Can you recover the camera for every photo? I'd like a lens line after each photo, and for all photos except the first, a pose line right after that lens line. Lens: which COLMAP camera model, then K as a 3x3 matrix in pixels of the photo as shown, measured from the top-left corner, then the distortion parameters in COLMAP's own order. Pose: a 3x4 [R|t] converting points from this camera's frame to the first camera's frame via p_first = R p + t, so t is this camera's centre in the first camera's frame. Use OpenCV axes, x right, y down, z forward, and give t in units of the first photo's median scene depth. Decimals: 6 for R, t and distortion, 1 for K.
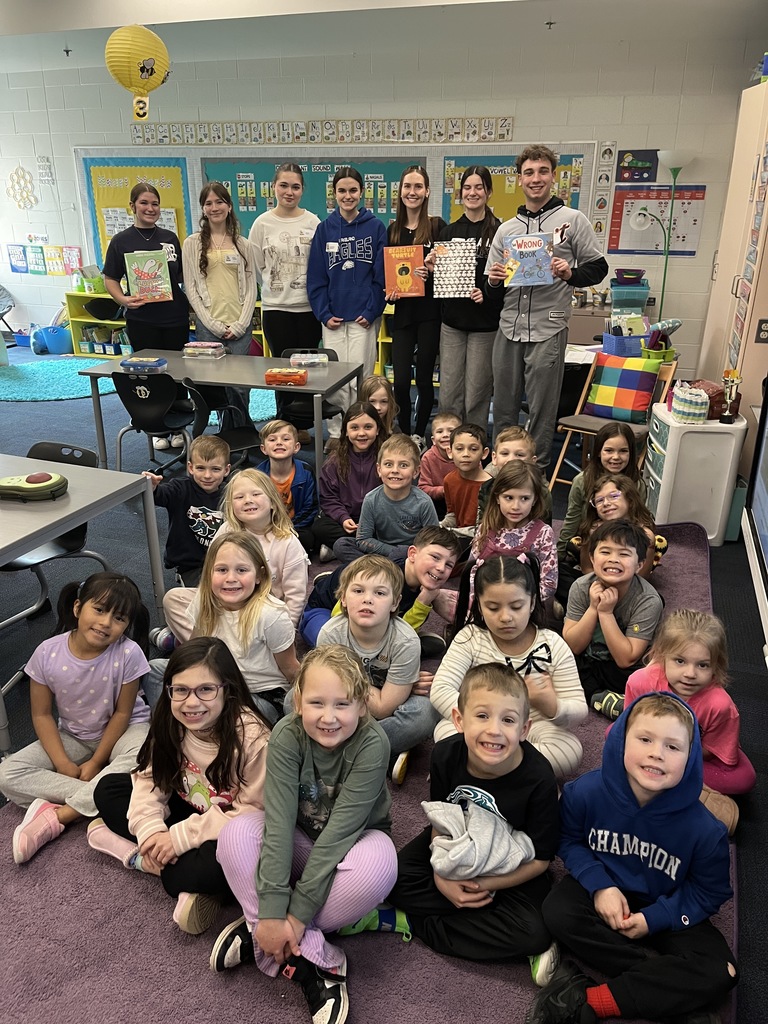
lens RADIAL K [[763.1, 0, 379.1], [0, 763.1, 515.2], [0, 0, 1]] dist [0.027341, -0.033057]
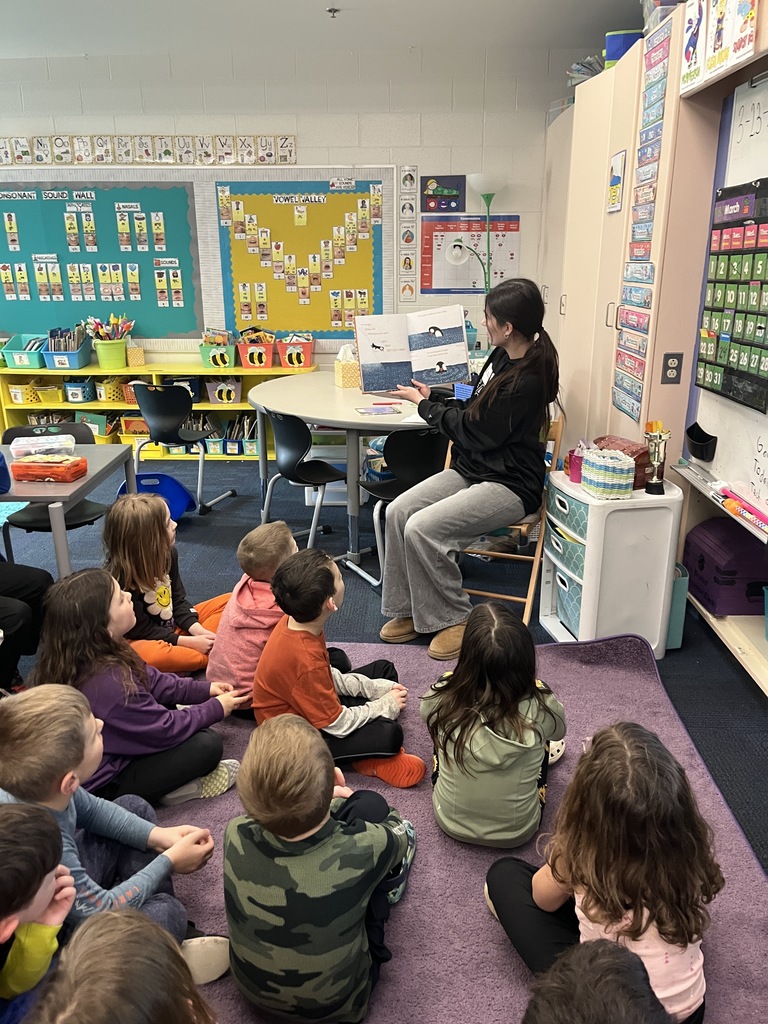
lens RADIAL K [[763.1, 0, 389.1], [0, 763.1, 520.9], [0, 0, 1]] dist [0.027341, -0.033057]
pose [[0.957547, -0.100540, 0.270176, 0.005713], [0.118831, 0.991543, -0.052175, -0.048584], [-0.262646, 0.082065, 0.961396, 0.207199]]
